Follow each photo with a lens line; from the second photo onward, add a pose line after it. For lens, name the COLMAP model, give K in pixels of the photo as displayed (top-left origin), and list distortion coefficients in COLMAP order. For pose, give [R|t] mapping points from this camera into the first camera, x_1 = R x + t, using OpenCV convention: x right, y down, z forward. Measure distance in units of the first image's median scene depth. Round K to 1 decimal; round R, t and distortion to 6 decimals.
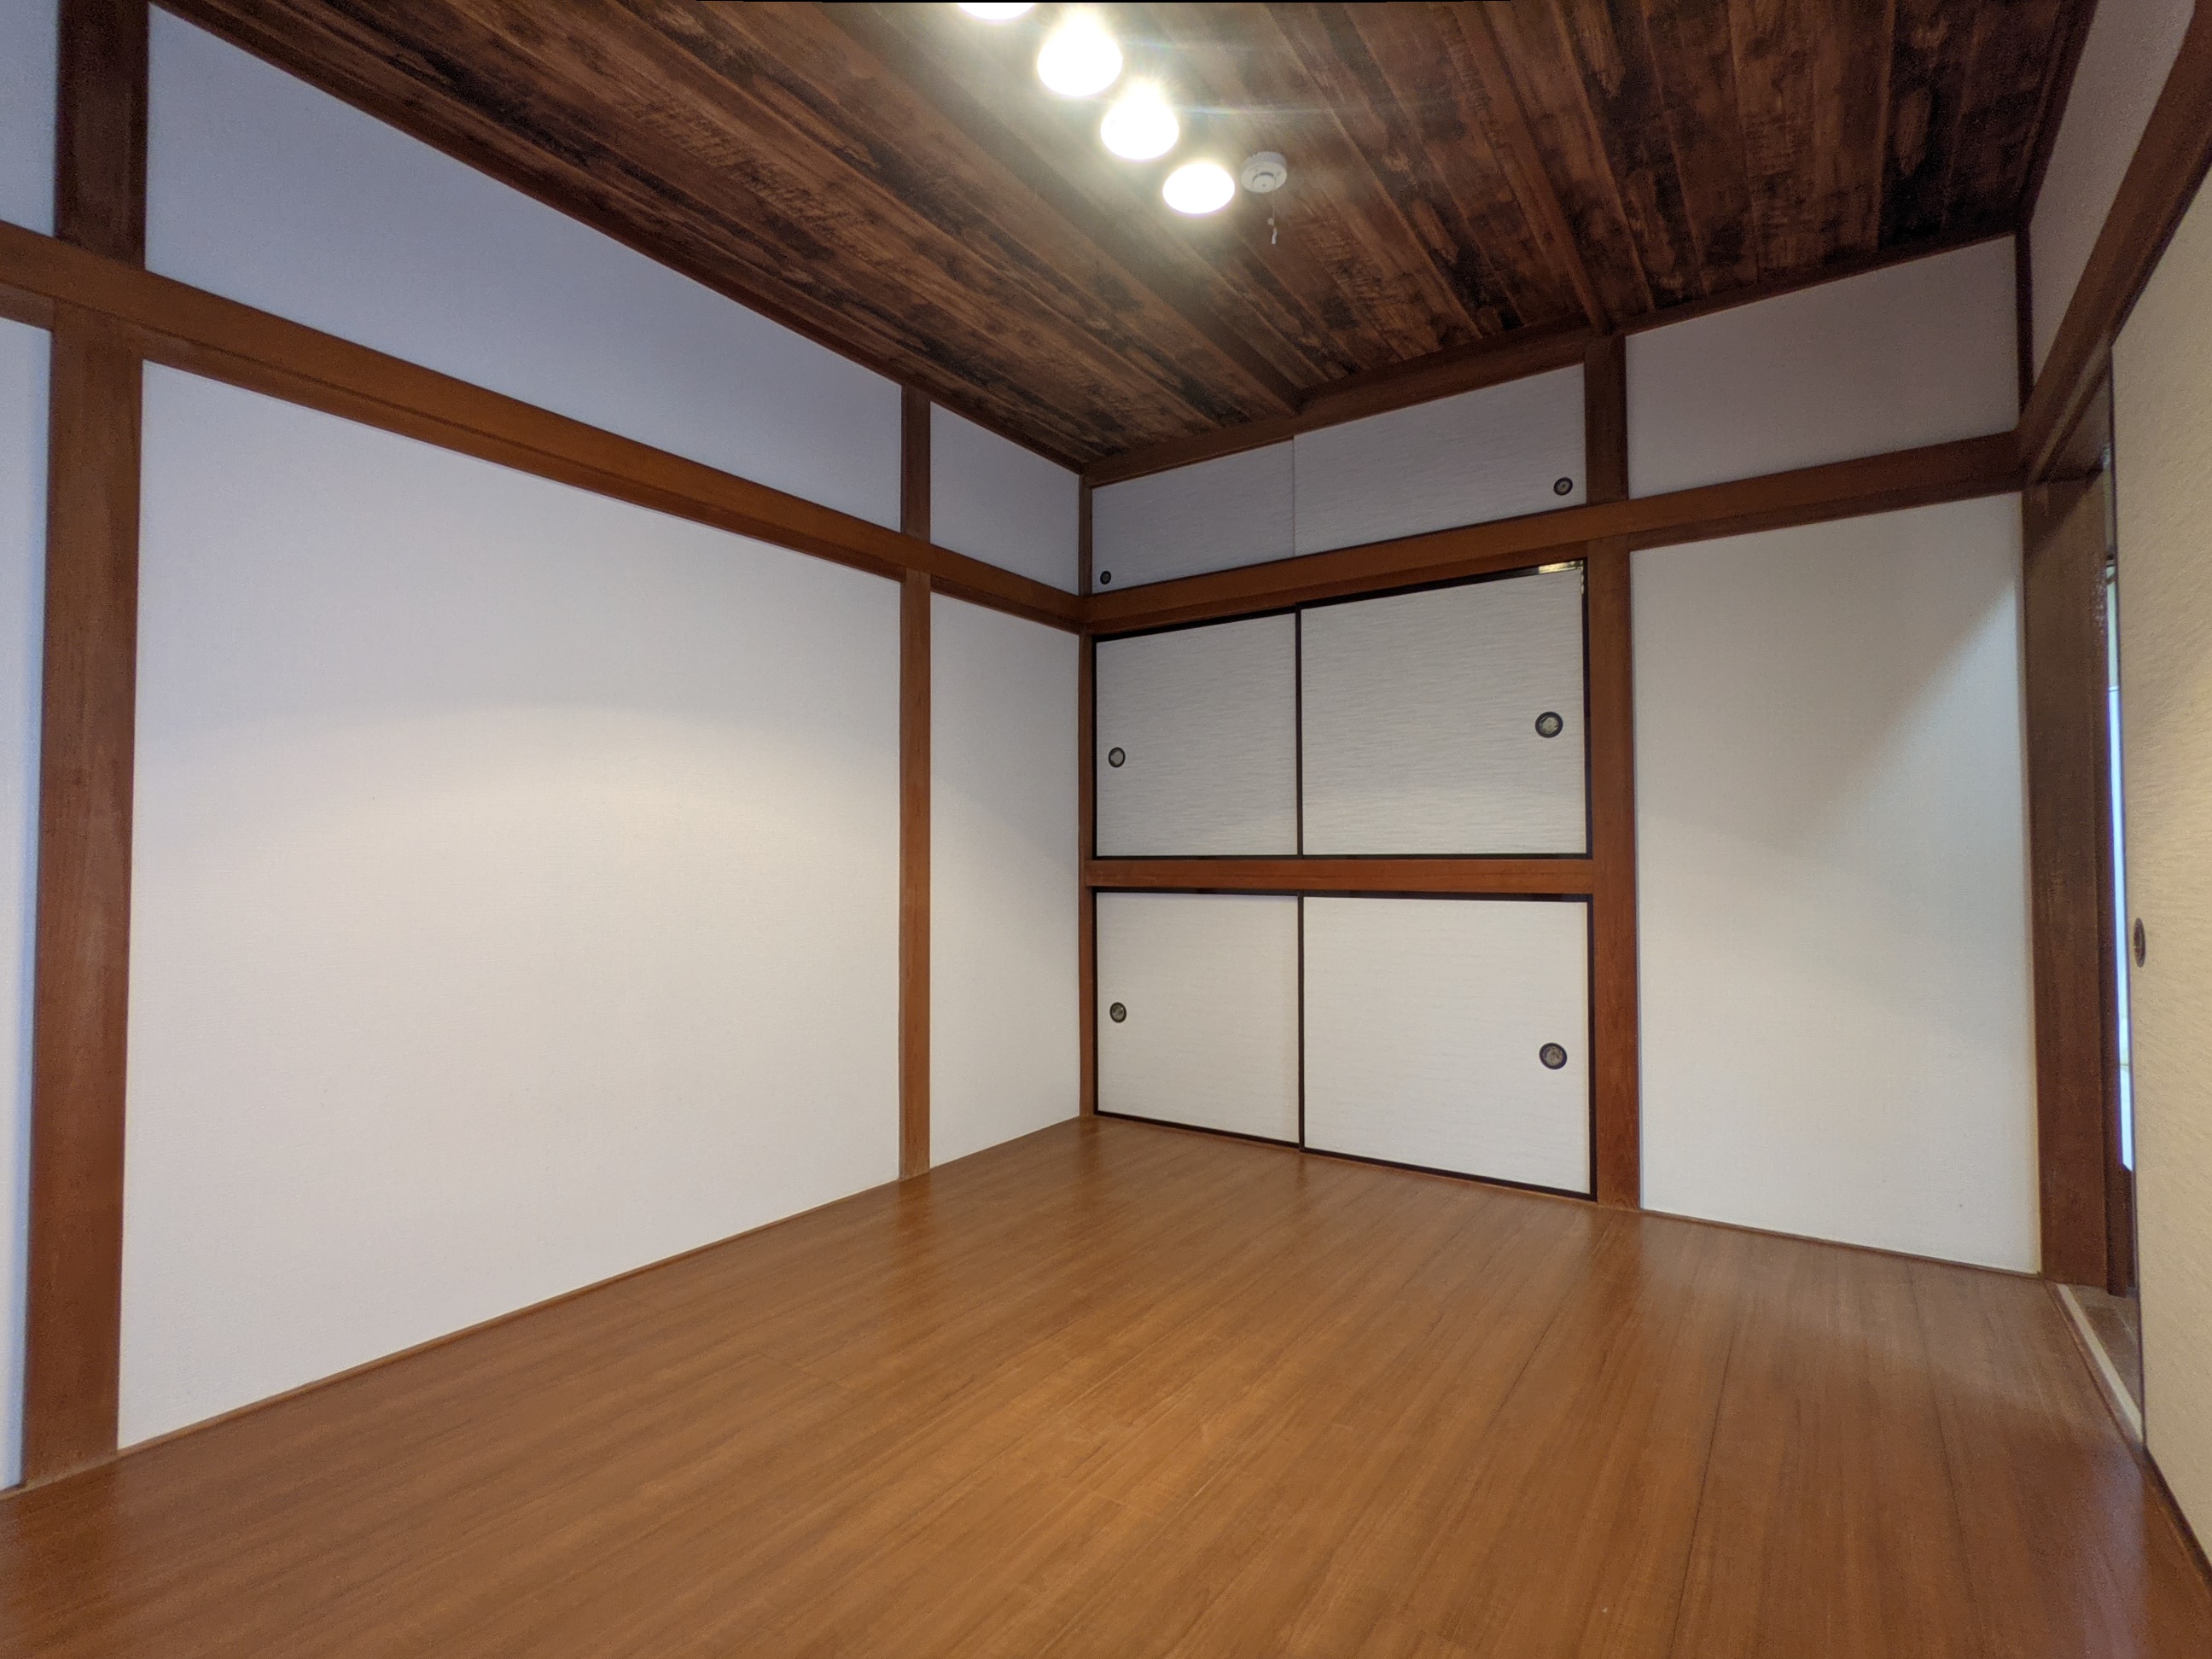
lens RADIAL K [[1039.9, 0, 1109.7], [0, 1039.9, 824.7], [0, 0, 1]] dist [0.000078, 0.001392]
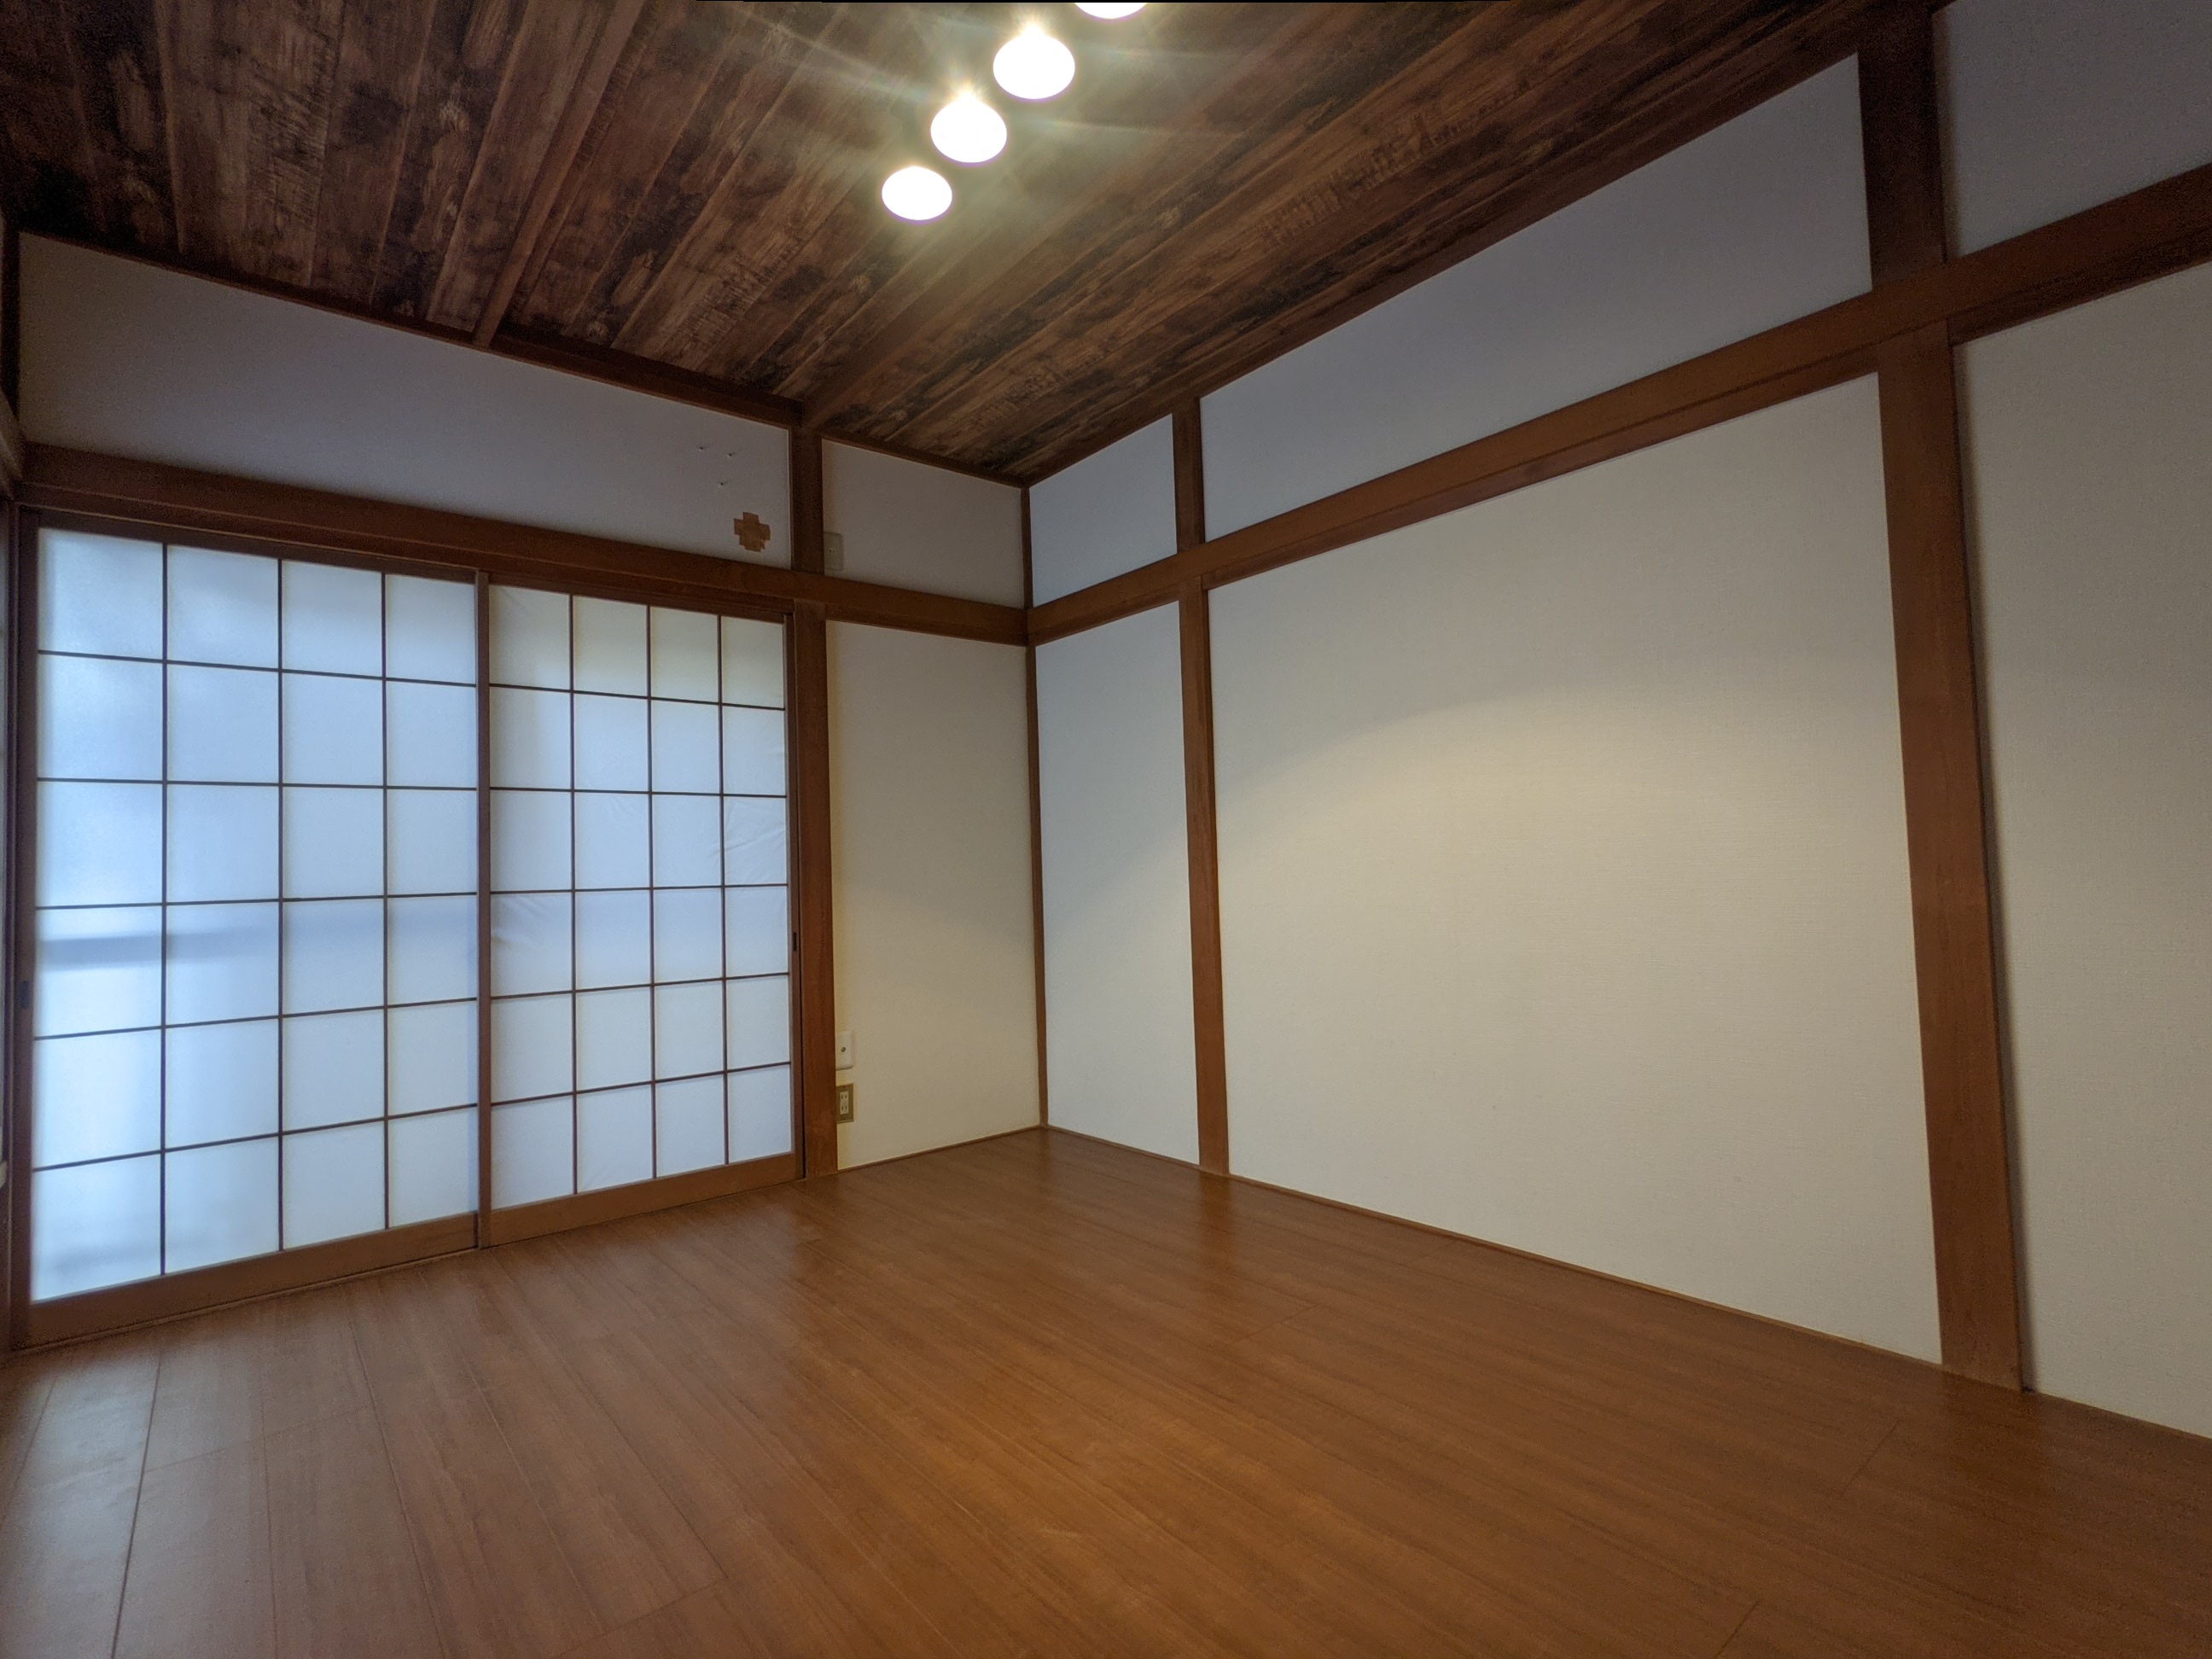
lens RADIAL K [[1039.9, 0, 1109.4], [0, 1039.9, 836.1], [0, 0, 1]] dist [0.000078, 0.001392]
pose [[-0.262555, -0.018042, -0.964748, 0.907005], [0.072123, 0.996661, -0.038267, 0.047055], [0.962218, -0.079627, -0.260377, 1.289041]]
